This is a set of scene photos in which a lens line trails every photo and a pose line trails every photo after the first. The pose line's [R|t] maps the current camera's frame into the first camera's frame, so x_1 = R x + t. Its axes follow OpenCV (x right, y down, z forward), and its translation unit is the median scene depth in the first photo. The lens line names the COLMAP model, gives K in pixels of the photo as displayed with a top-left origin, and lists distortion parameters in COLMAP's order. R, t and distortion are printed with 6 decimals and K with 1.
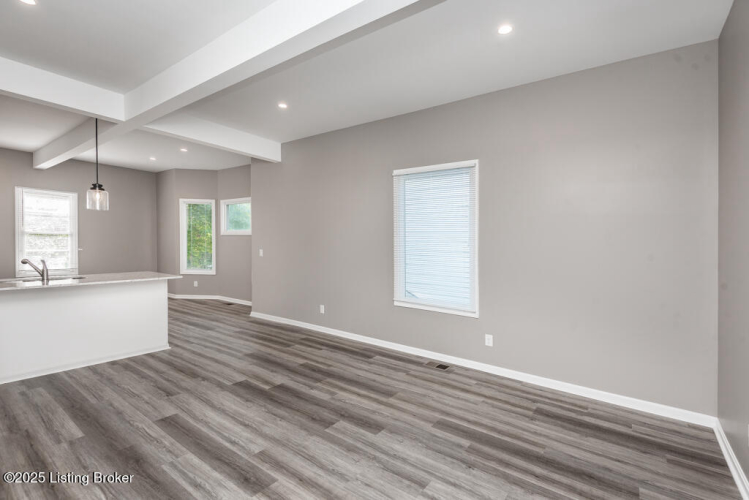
lens RADIAL K [[352.5, 0, 372.7], [0, 352.5, 247.5], [0, 0, 1]] dist [0.003325, -0.000089]
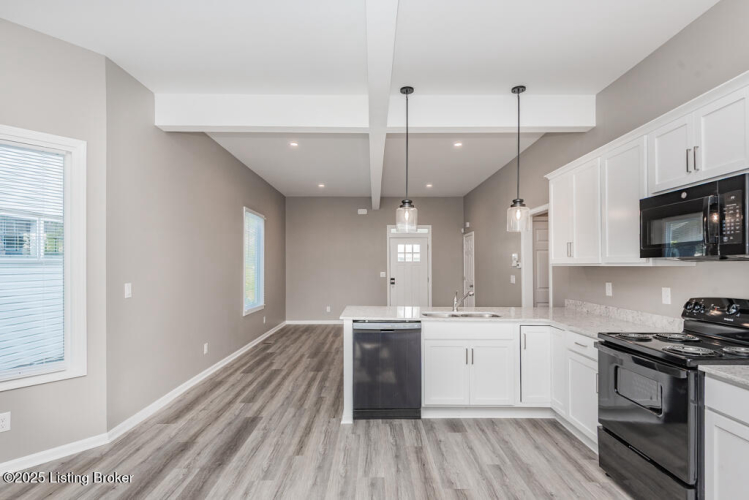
lens RADIAL K [[382.8, 0, 375.4], [0, 382.8, 258.0], [0, 0, 1]] dist [0.050782, -0.043522]
pose [[-0.599755, -0.002373, 0.800180, -0.863402], [-0.003841, 0.999993, 0.000087, -0.028471], [-0.800175, -0.003022, -0.599760, 0.961388]]
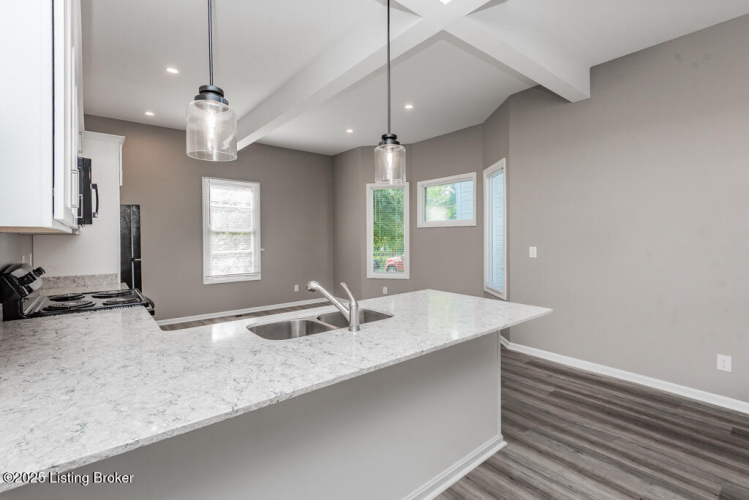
lens RADIAL K [[346.3, 0, 373.5], [0, 346.3, 240.5], [0, 0, 1]] dist [0.002170, 0.000179]
pose [[0.968639, -0.021064, -0.247580, -0.404246], [0.022349, 0.999747, 0.002383, -0.013808], [0.247467, -0.007841, 0.968865, 0.294904]]
